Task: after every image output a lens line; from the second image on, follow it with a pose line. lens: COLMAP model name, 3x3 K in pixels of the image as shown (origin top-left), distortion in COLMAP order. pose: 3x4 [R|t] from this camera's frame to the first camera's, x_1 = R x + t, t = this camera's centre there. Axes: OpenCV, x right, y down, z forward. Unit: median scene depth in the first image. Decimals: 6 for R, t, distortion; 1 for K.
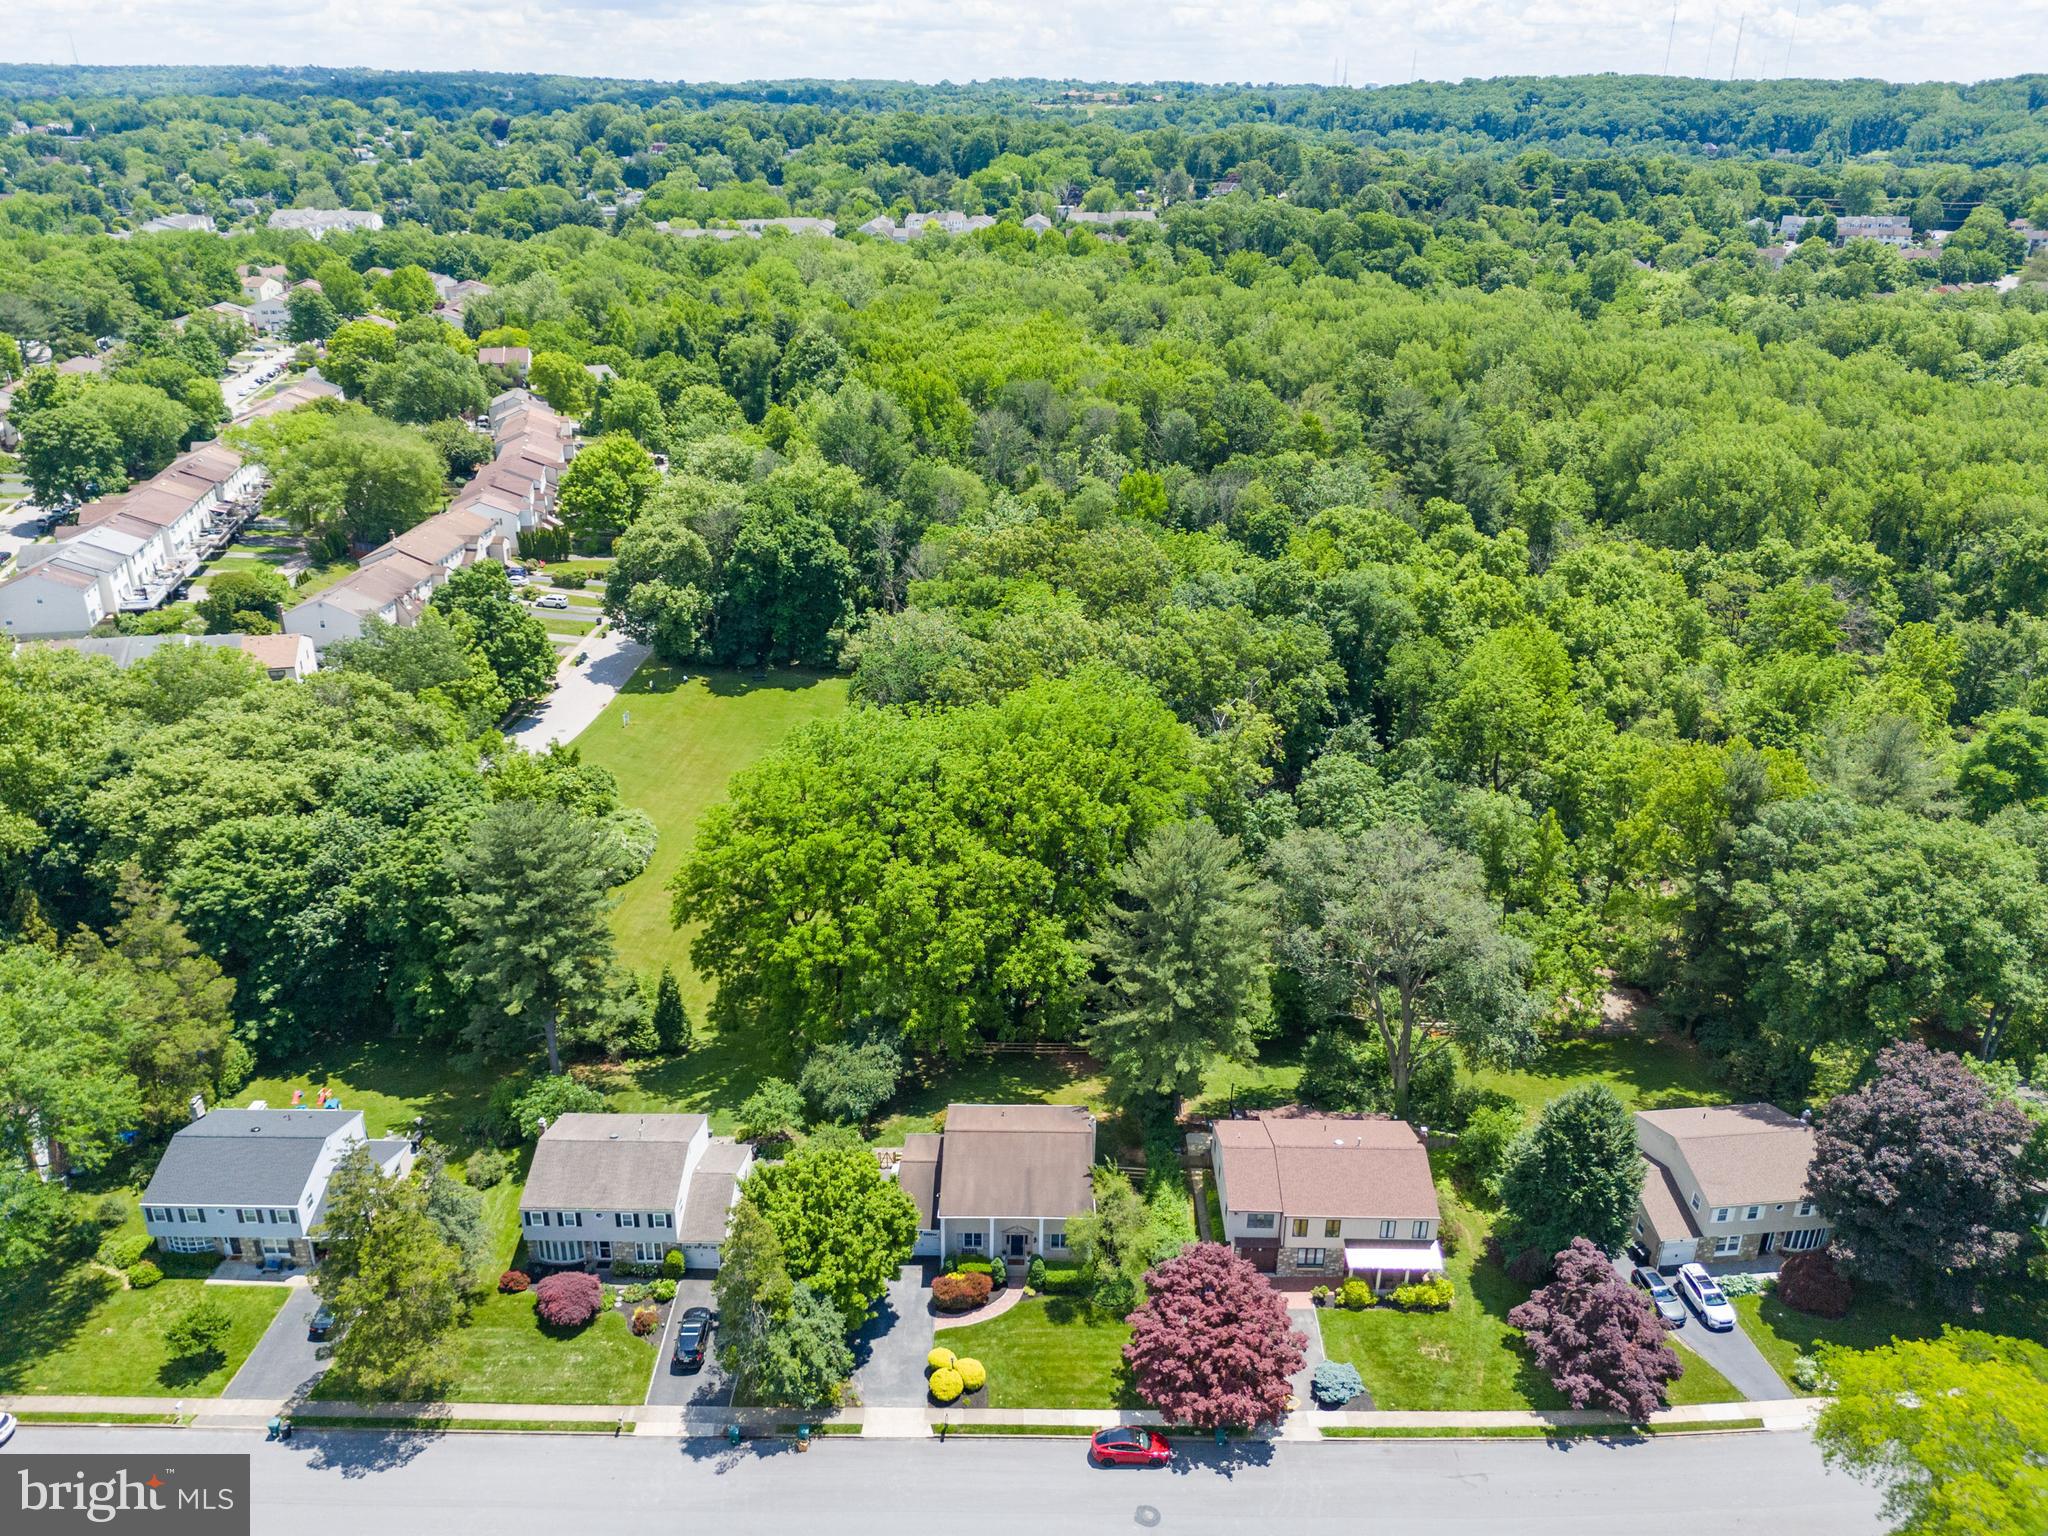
lens RADIAL K [[1432.2, 0, 1024.0], [0, 1432.2, 768.0], [0, 0, 1]] dist [-0.005176, -0.001098]
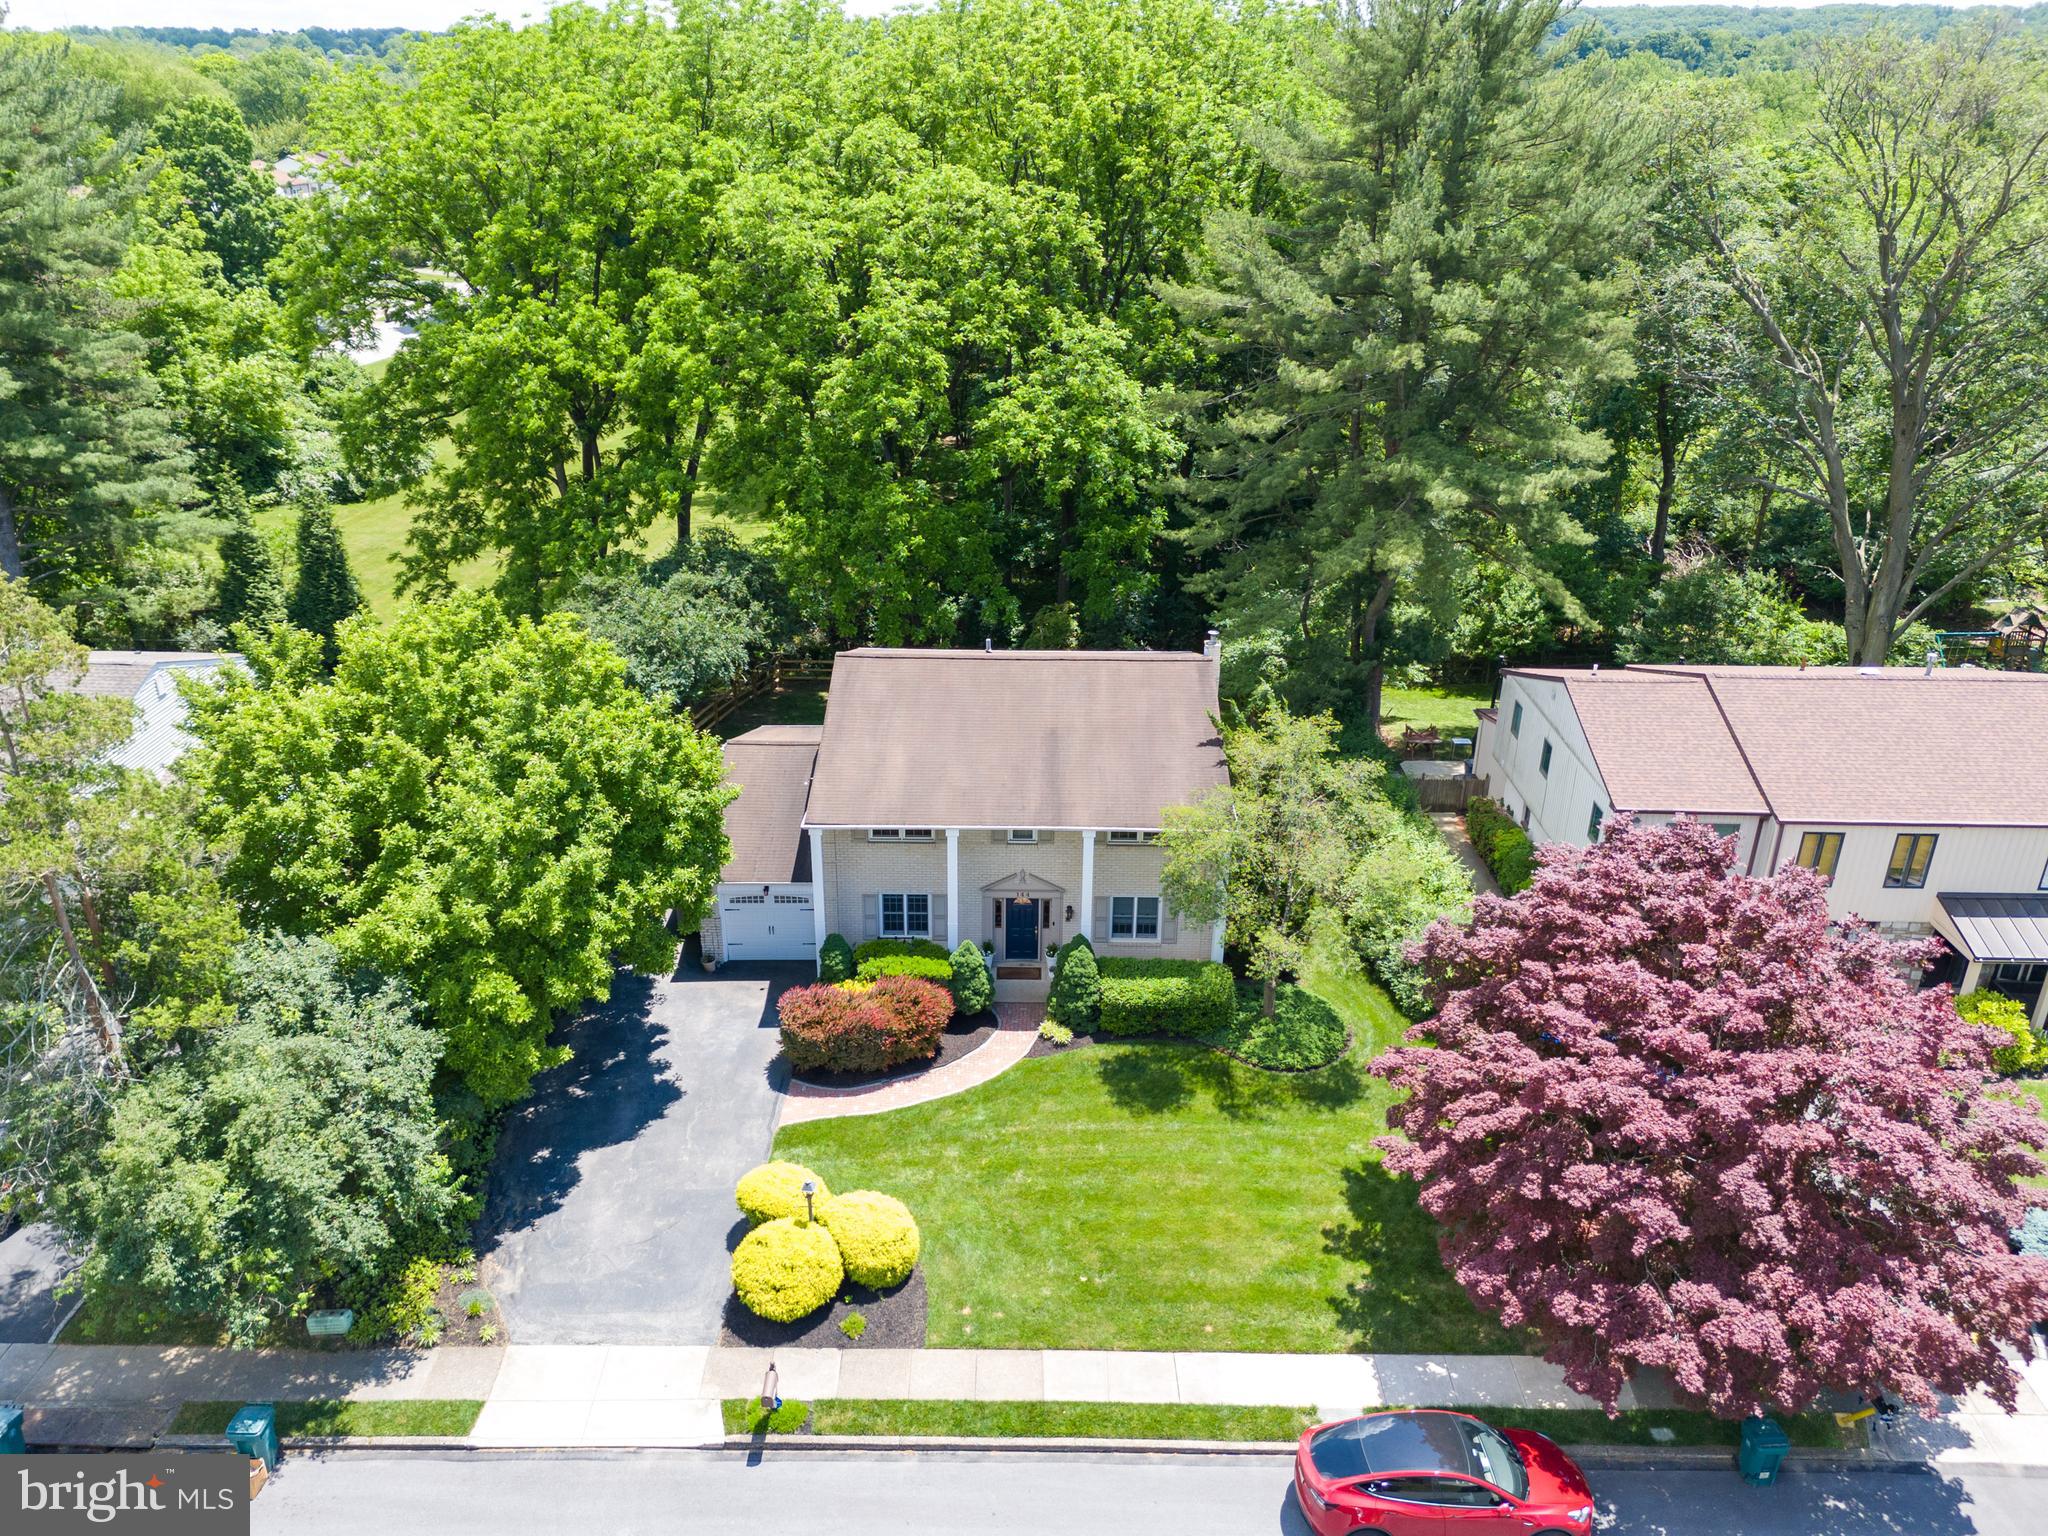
lens RADIAL K [[1451.7, 0, 1024.0], [0, 1451.7, 768.0], [0, 0, 1]] dist [0.012830, -0.003533]
pose [[0.999995, -0.000640, -0.002976, -0.003573], [0.000693, 0.999842, 0.017756, 0.321211], [0.002964, -0.017758, 0.999838, 0.698867]]
